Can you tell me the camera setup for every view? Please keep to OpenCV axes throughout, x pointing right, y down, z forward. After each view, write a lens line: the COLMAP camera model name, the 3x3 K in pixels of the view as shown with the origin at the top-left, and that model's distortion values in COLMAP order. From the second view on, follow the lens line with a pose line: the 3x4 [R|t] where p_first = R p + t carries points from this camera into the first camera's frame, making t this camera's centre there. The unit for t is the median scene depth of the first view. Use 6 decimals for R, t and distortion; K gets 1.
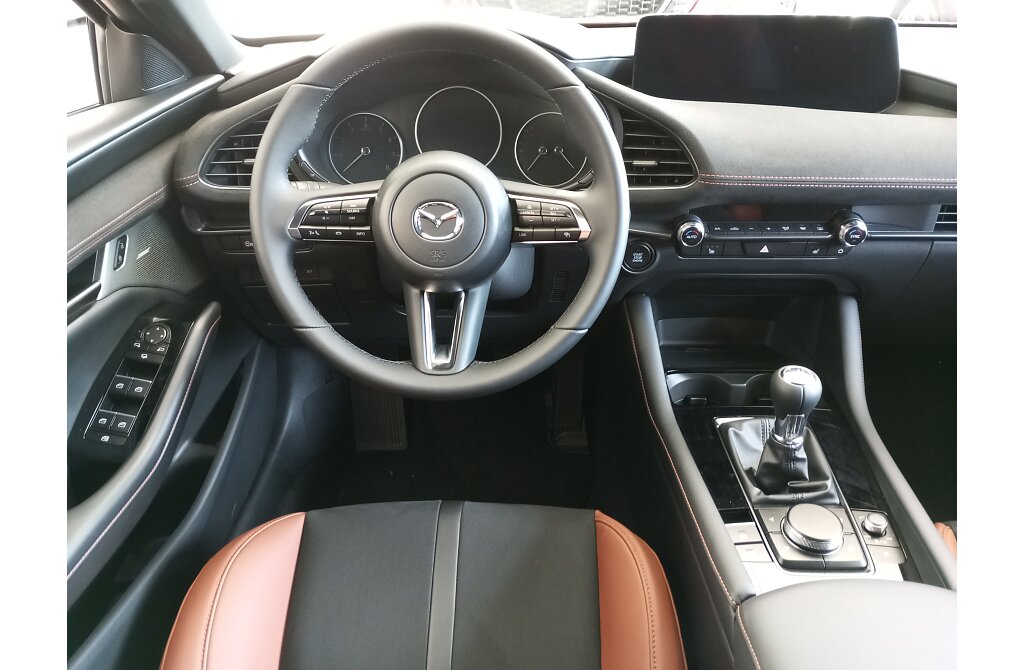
lens RADIAL K [[741.6, 0, 510.7], [0, 741.6, 332.8], [0, 0, 1]] dist [0.065330, -0.096608]
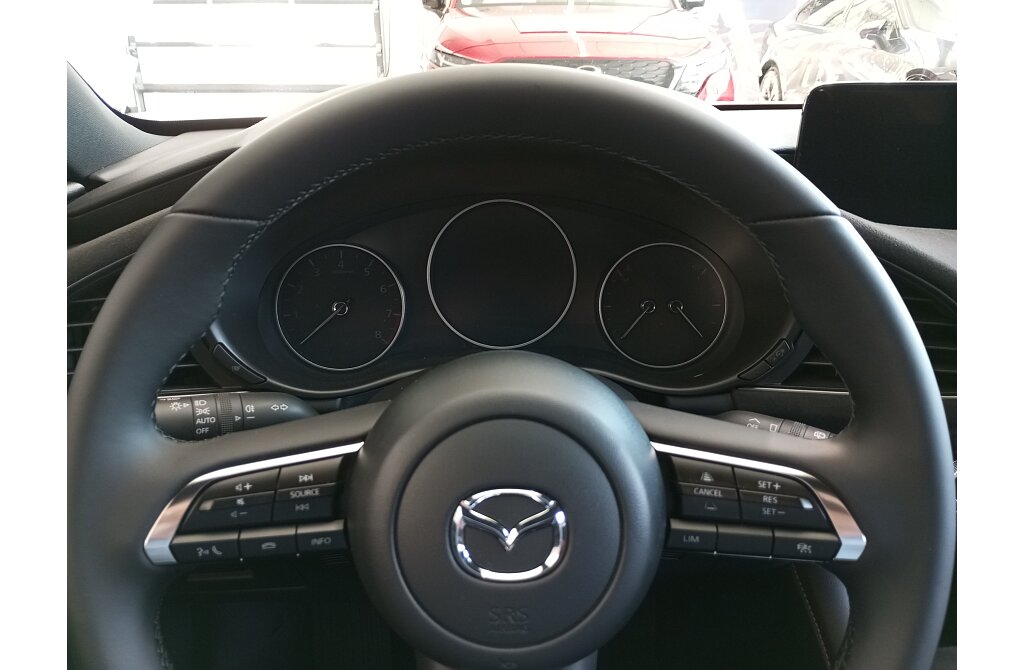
lens RADIAL K [[741.6, 0, 510.7], [0, 741.6, 332.8], [0, 0, 1]] dist [0.065330, -0.096608]
pose [[0.999487, -0.000005, 0.032038, -0.105750], [0.003874, 0.992683, -0.120686, -0.201127], [-0.031803, 0.120748, 0.992174, 0.552099]]
